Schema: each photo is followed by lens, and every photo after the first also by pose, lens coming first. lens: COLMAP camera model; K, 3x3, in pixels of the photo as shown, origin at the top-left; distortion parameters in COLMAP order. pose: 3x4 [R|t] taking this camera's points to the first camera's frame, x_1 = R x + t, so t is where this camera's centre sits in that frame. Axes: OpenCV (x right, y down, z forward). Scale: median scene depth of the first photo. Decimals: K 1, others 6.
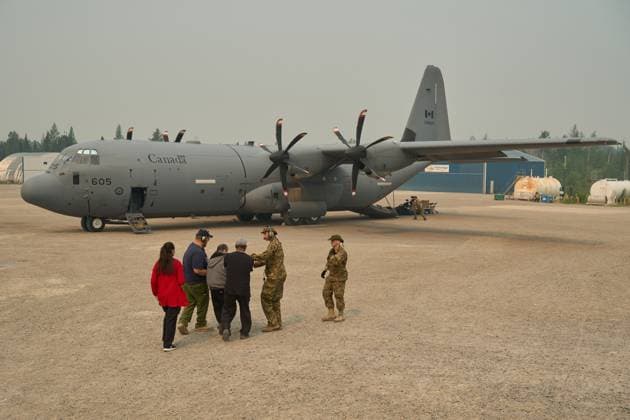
lens RADIAL K [[756.4, 0, 315.1], [0, 756.4, 214.0], [0, 0, 1]] dist [0.014288, 0.000000]
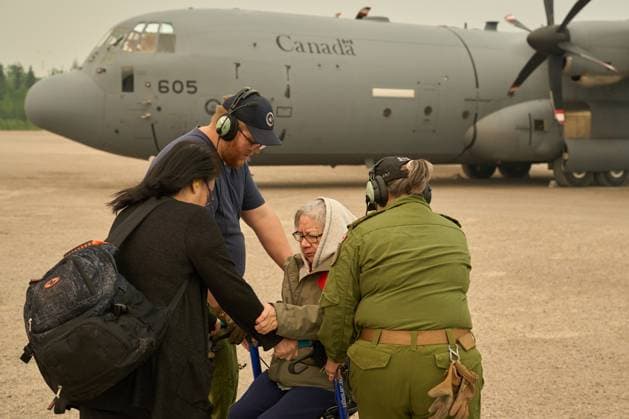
lens RADIAL K [[970.1, 0, 318.2], [0, 970.1, 206.1], [0, 0, 1]] dist [-0.003869, 0.000000]
pose [[0.961818, 0.025778, -0.272474, -0.017395], [-0.018572, 0.999407, 0.028994, 0.013306], [0.273060, -0.022826, 0.961726, 0.370217]]
